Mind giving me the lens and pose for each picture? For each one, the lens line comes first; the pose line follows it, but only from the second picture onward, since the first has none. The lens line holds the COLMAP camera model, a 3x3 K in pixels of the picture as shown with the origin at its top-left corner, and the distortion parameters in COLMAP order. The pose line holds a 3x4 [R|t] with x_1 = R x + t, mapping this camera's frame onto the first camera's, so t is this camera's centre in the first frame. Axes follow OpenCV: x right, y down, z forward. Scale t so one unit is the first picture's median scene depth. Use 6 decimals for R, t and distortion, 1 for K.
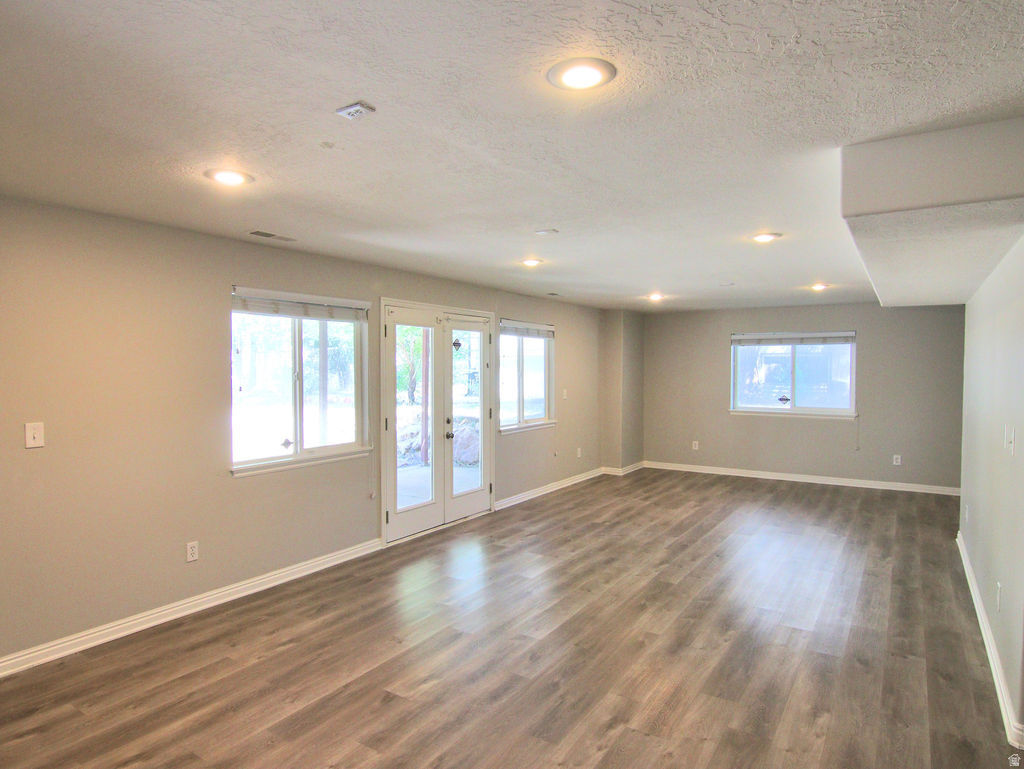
lens RADIAL K [[609.7, 0, 516.2], [0, 609.7, 382.9], [0, 0, 1]] dist [0.000636, -0.003162]
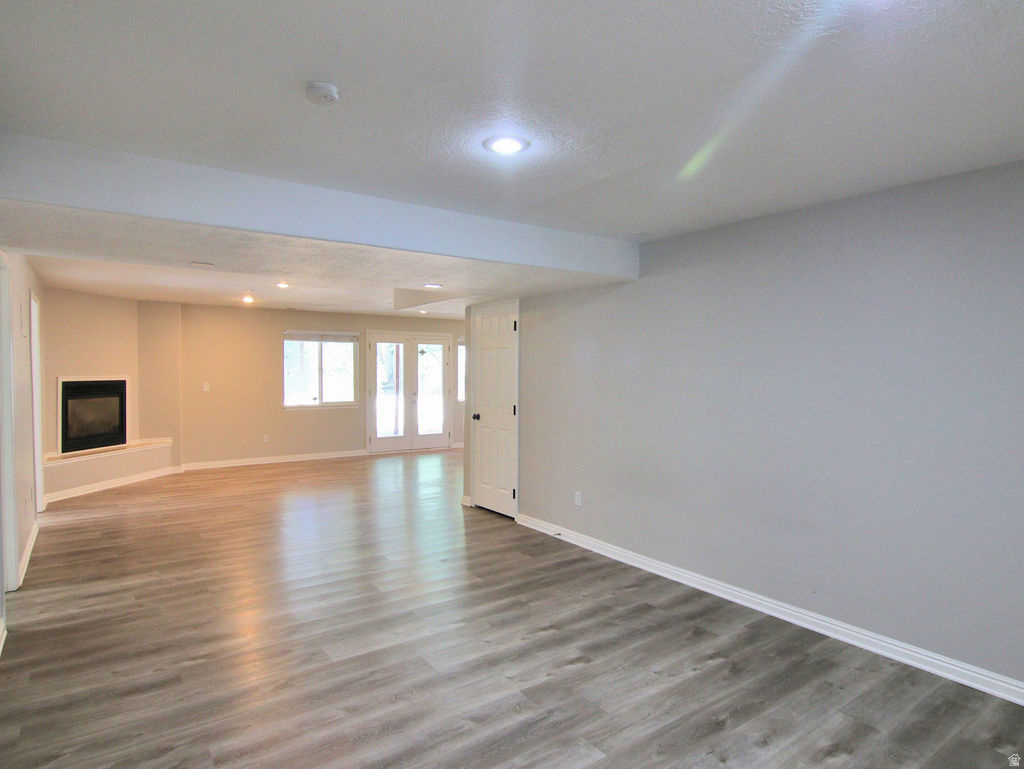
lens RADIAL K [[611.3, 0, 536.3], [0, 611.3, 383.1], [0, 0, 1]] dist [-0.008876, -0.002772]
pose [[0.937022, 0.007573, -0.349189, 0.990846], [-0.009035, 0.999956, -0.002558, 0.035383], [0.349155, 0.005552, 0.937049, -0.679448]]
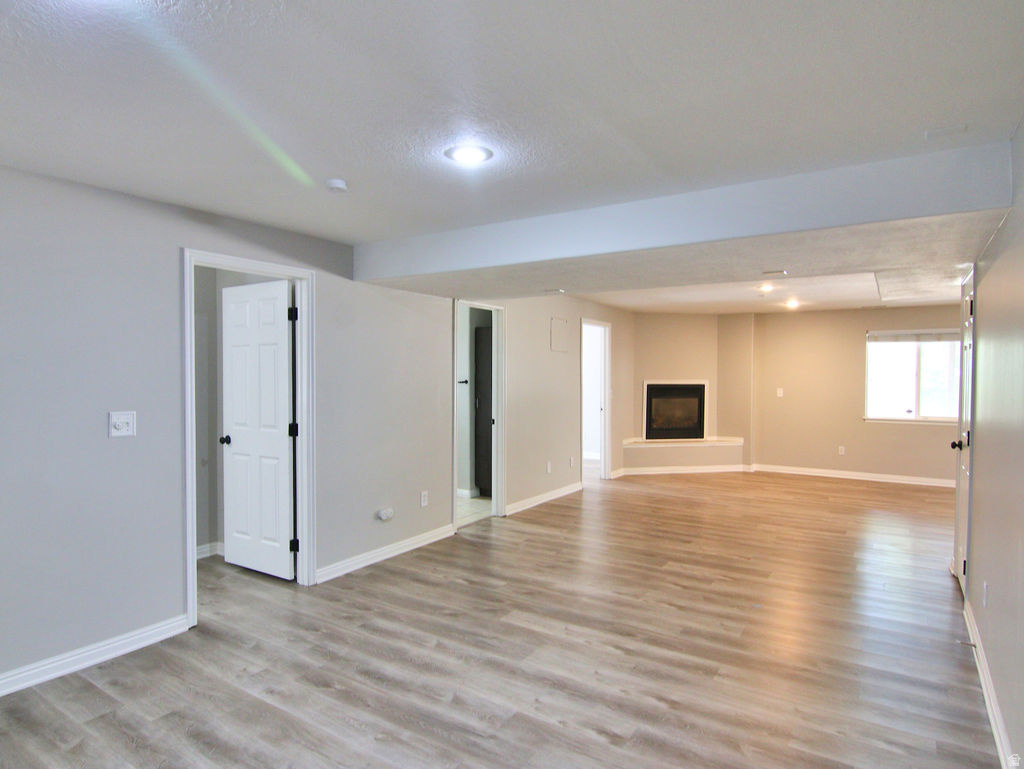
lens RADIAL K [[607.1, 0, 479.3], [0, 607.1, 385.6], [0, 0, 1]] dist [-0.002349, -0.002817]
pose [[-0.035087, 0.017708, -0.999227, 1.298224], [-0.028690, 0.999413, 0.018719, 0.022769], [0.998972, 0.029325, -0.034559, -0.201470]]
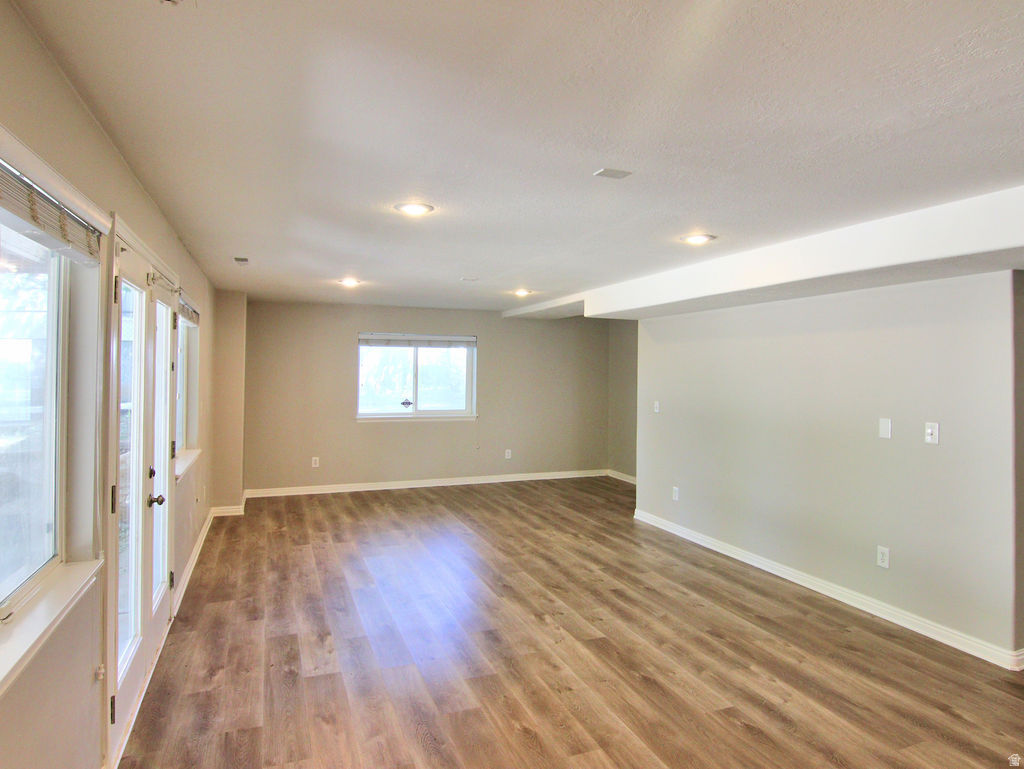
lens RADIAL K [[608.5, 0, 496.6], [0, 608.5, 360.5], [0, 0, 1]] dist [-0.001820, -0.010684]
pose [[0.592964, 0.017964, 0.805029, -0.402434], [0.011205, 0.999470, -0.030557, -0.014893], [-0.805151, 0.027140, 0.592448, 0.511523]]
